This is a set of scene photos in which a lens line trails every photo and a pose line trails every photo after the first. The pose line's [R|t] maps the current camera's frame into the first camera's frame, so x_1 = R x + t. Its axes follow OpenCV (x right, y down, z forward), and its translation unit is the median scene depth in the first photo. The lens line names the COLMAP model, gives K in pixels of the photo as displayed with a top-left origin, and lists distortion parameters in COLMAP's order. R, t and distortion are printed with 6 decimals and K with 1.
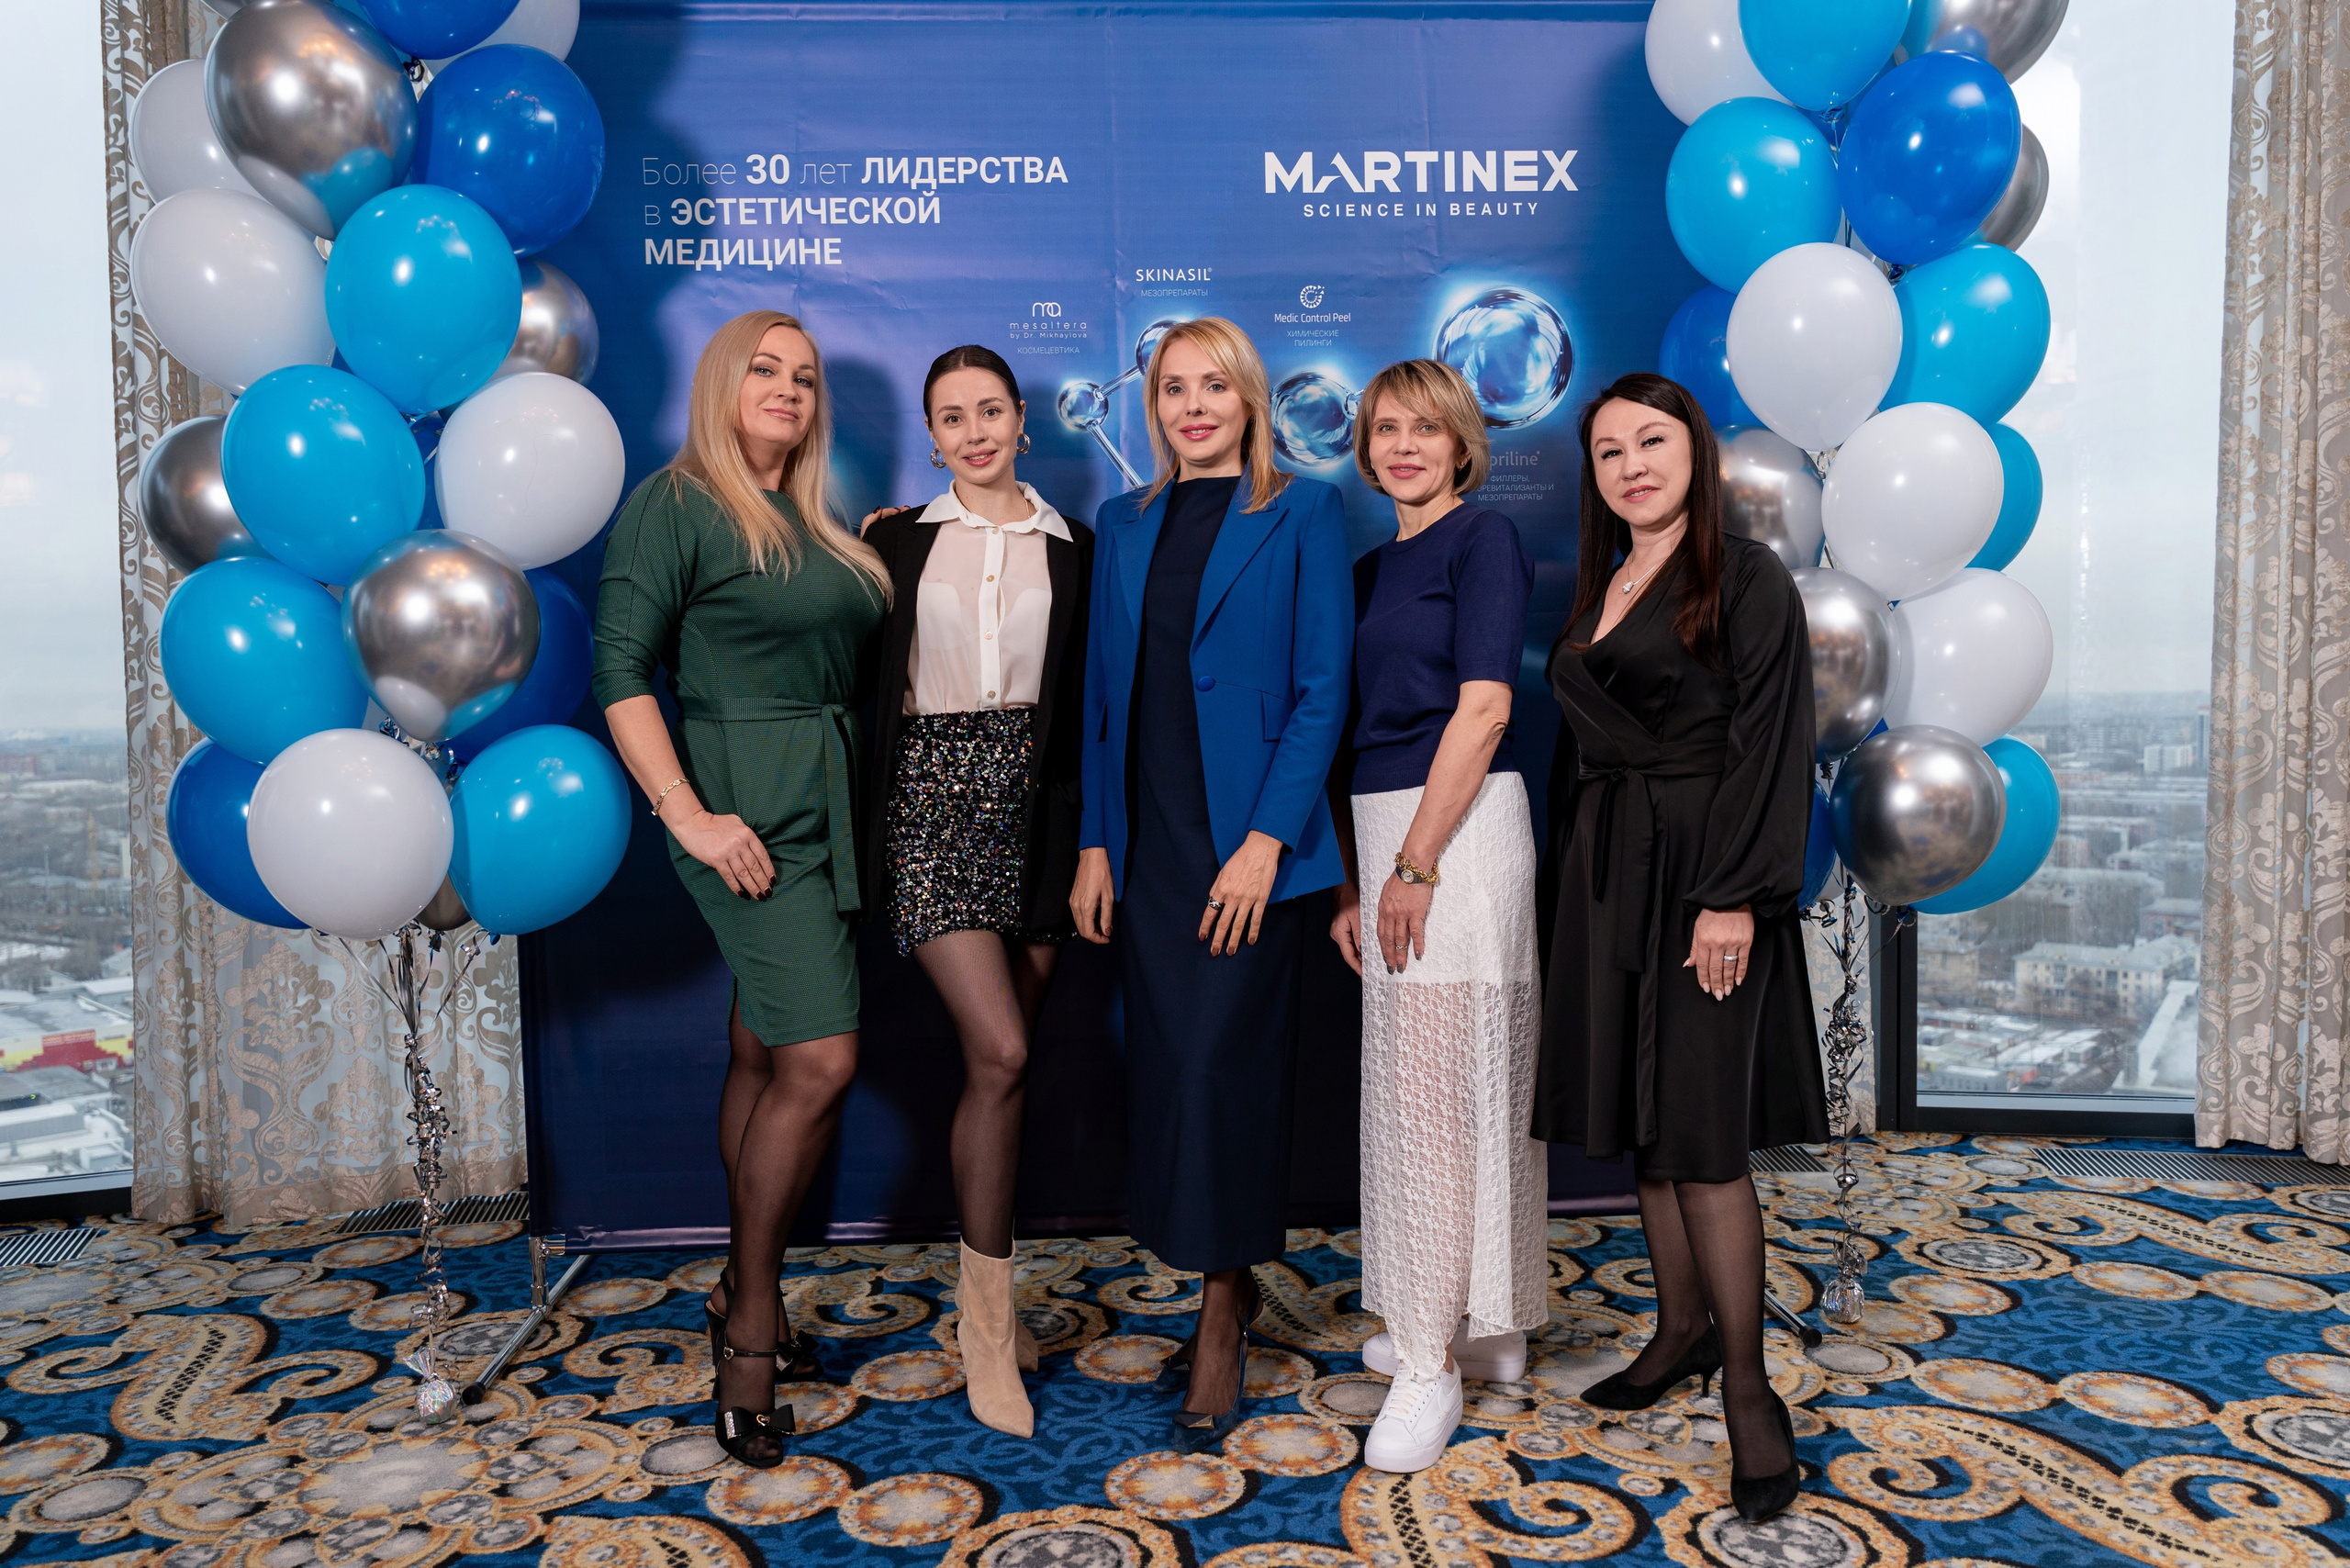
lens RADIAL K [[1726.5, 0, 1158.7], [0, 1726.5, 792.2], [0, 0, 1]] dist [0.001299, -0.002957]
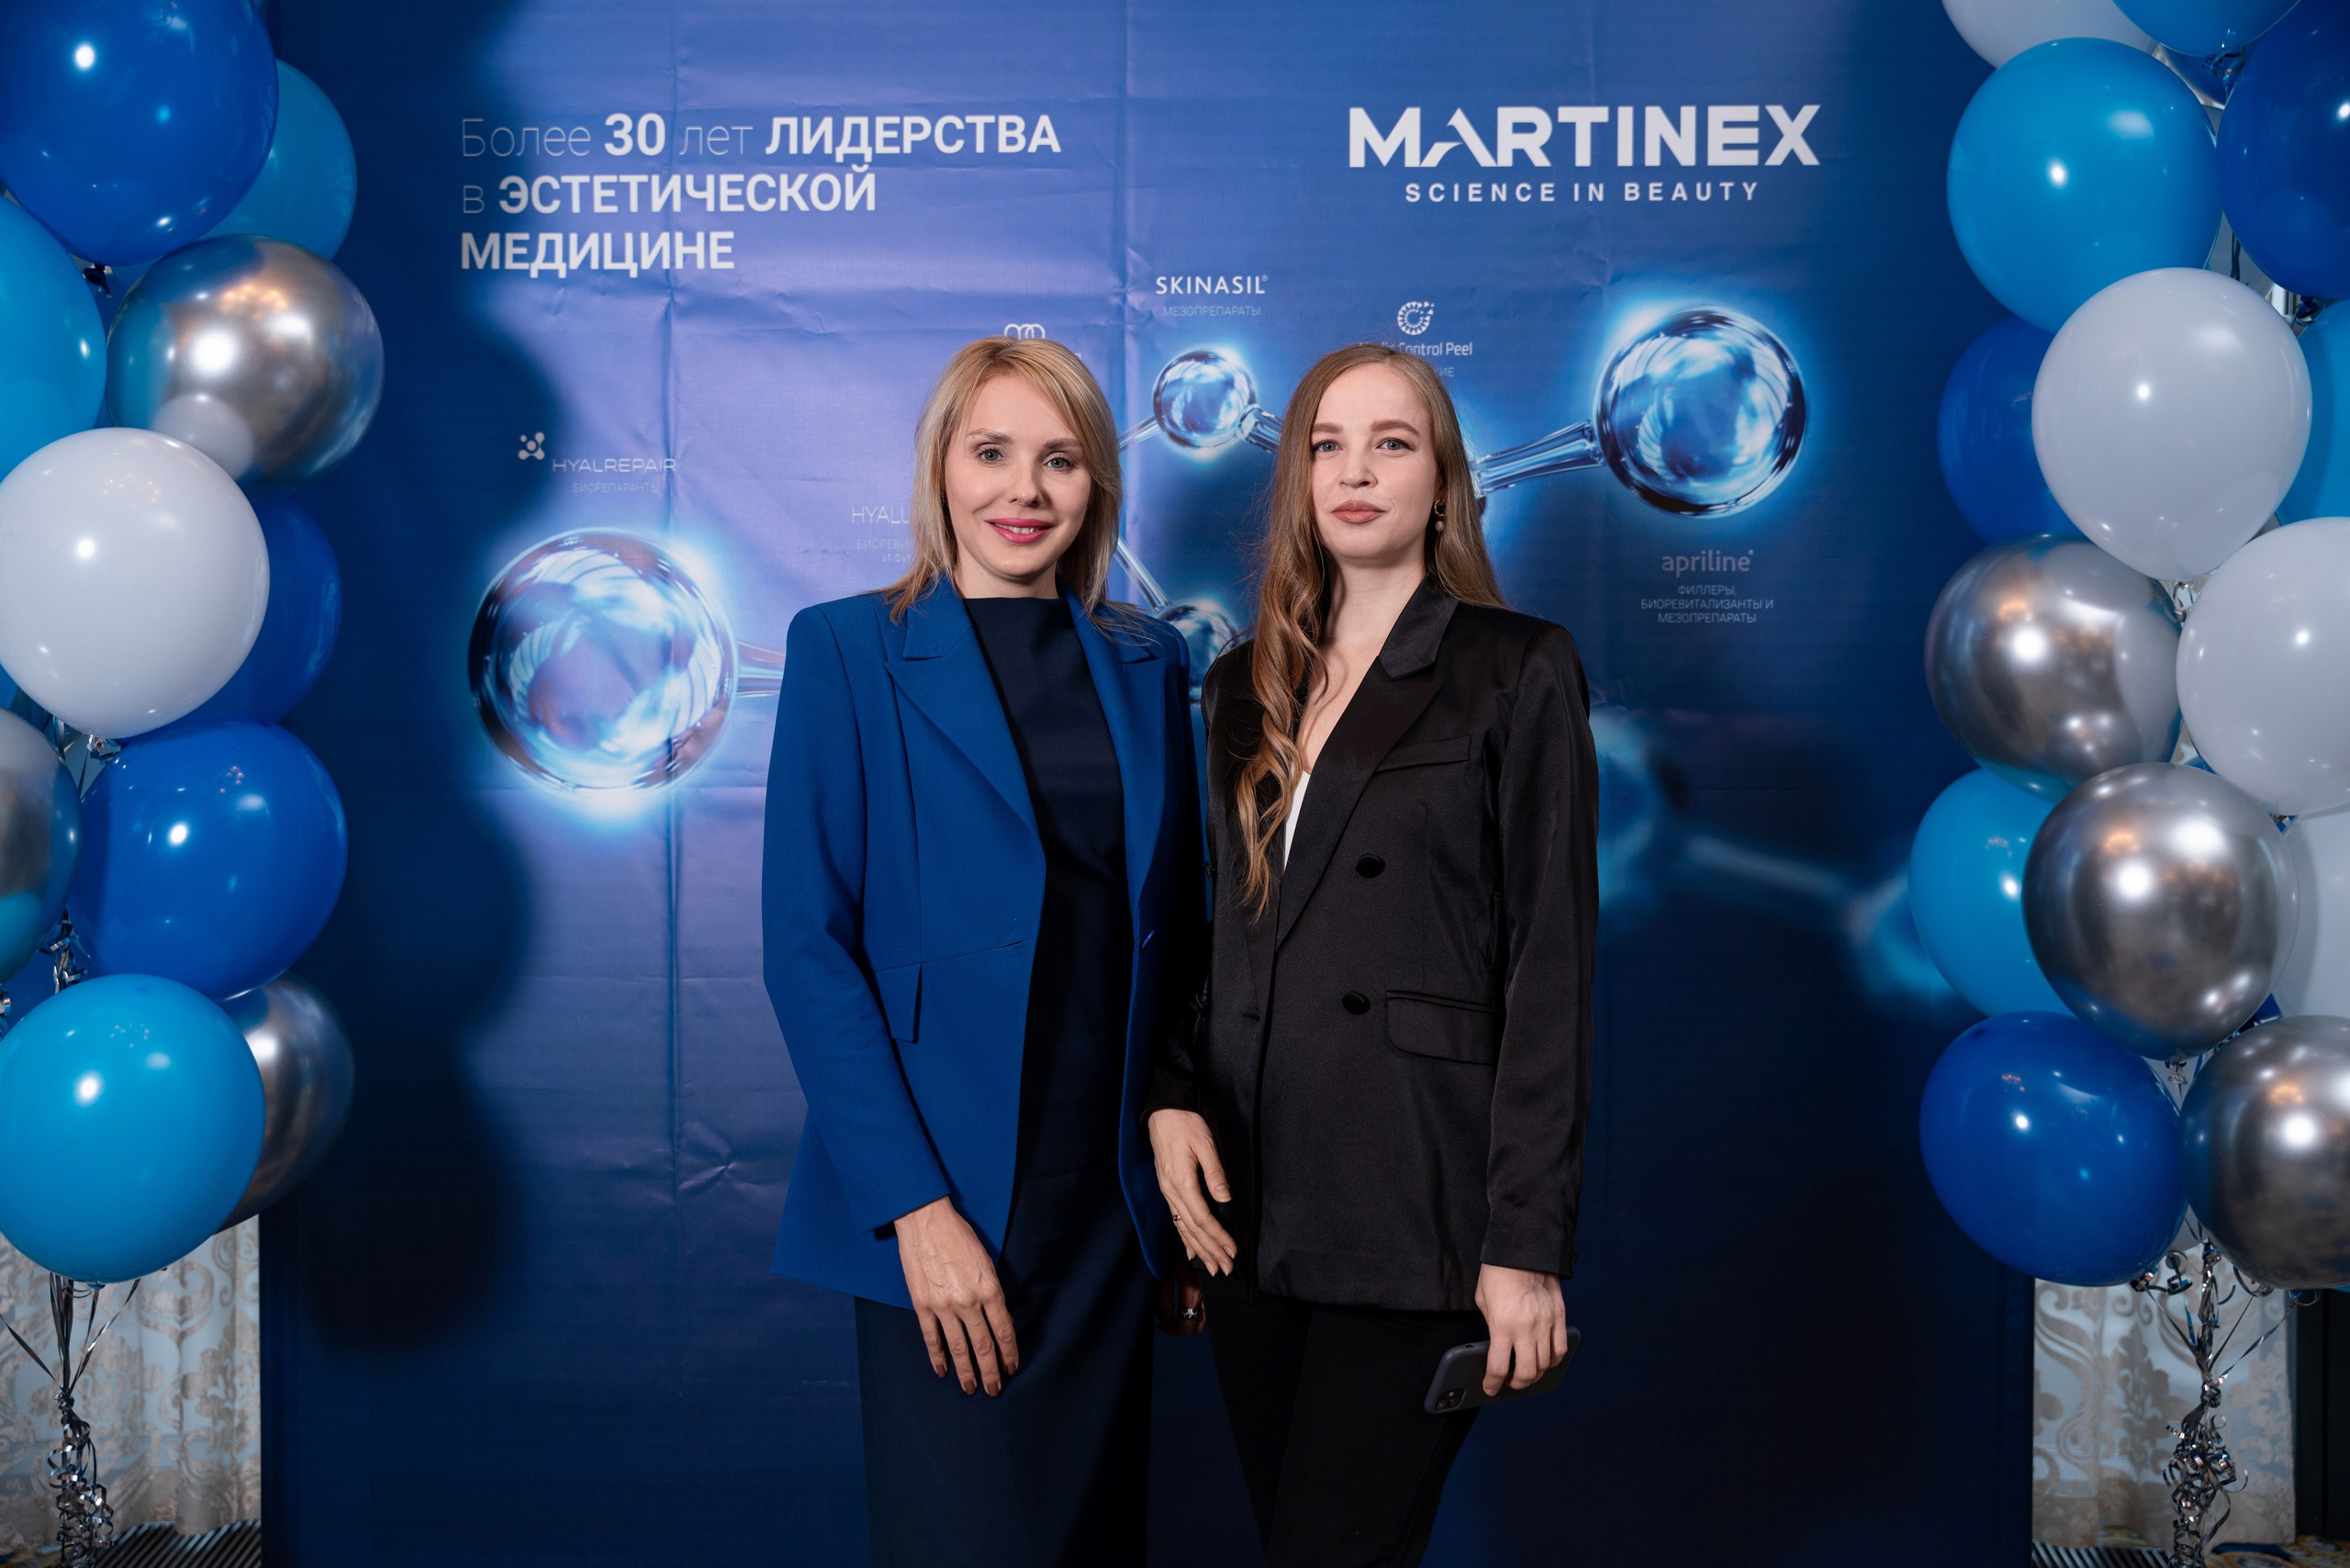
lens RADIAL K [[2165.5, 0, 1159.9], [0, 2165.5, 783.7], [0, 0, 1]] dist [-0.024272, 0.000000]
pose [[0.995476, 0.028138, -0.090746, 0.072316], [-0.029904, 0.999388, -0.018158, -0.087203], [0.090180, 0.020790, 0.995709, 0.151330]]
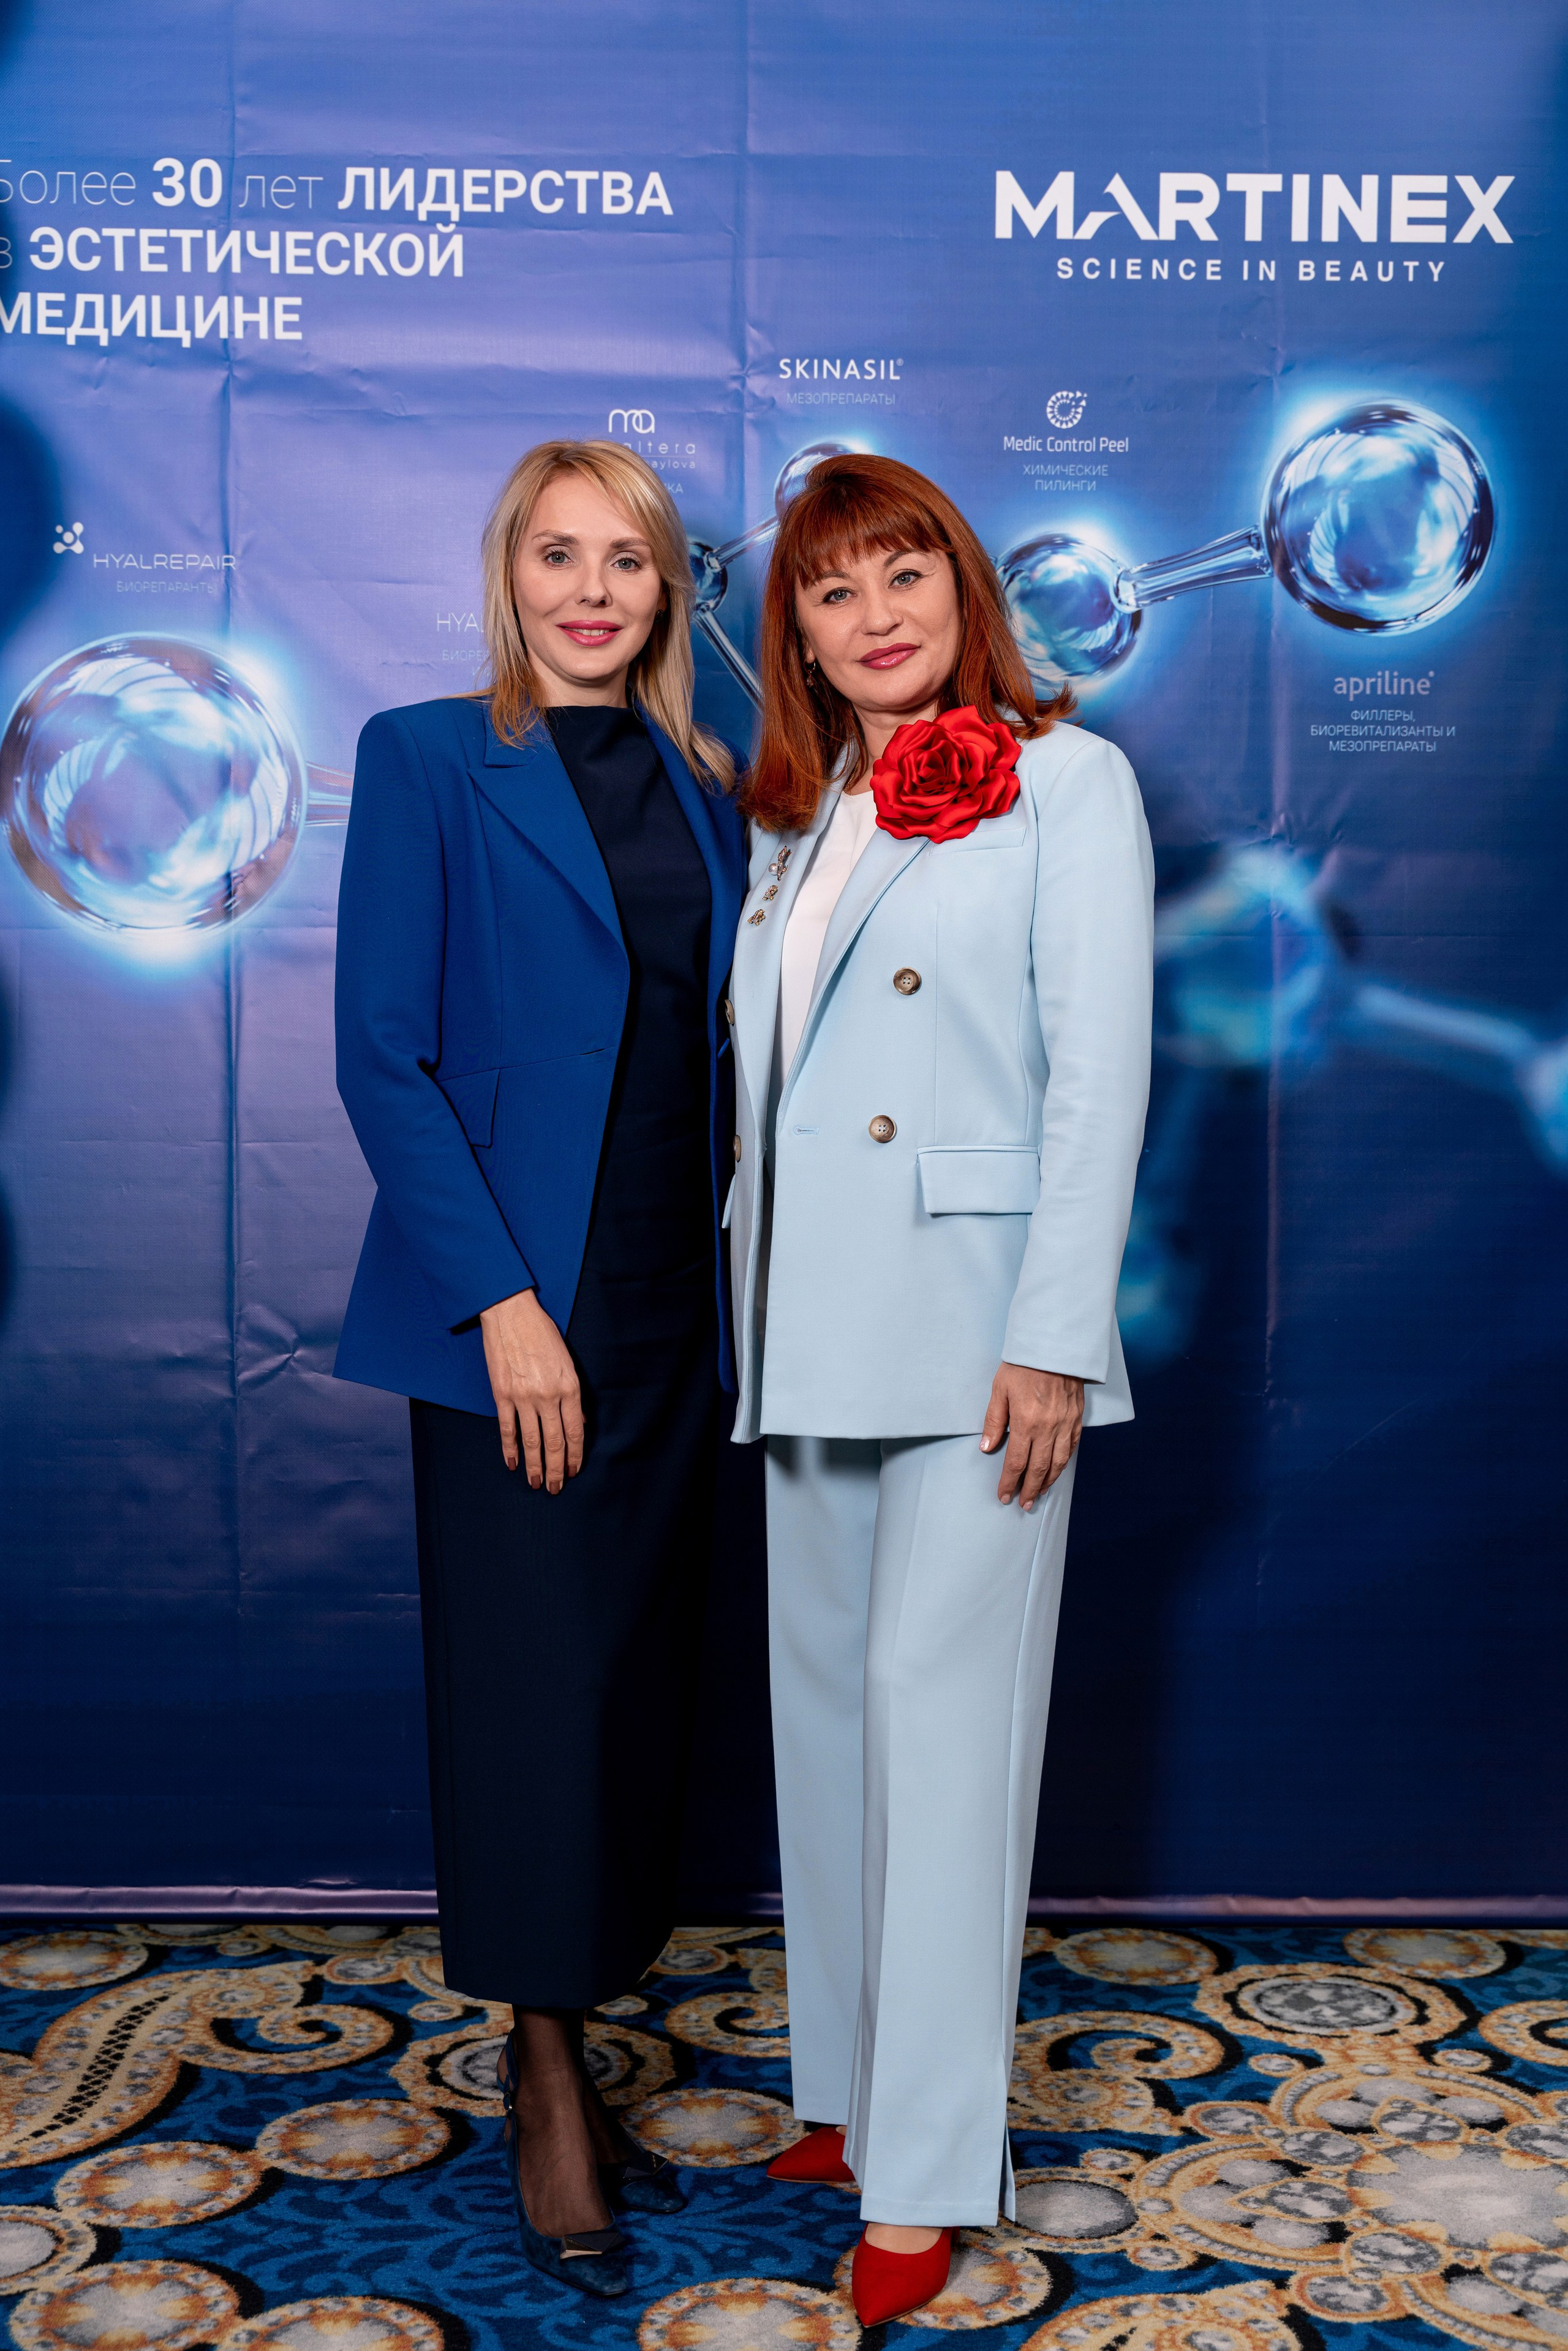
lens RADIAL K [[3034.4, 0, 797.8], [0, 3034.4, 1156.8], [0, 0, 1]] dist [0.021840, 0.000000]
pose [[0.998826, 0.033420, -0.035071, 0.041136], [-0.033033, 0.999387, 0.011575, -0.032453], [0.035436, -0.010403, 0.999318, -0.082456]]
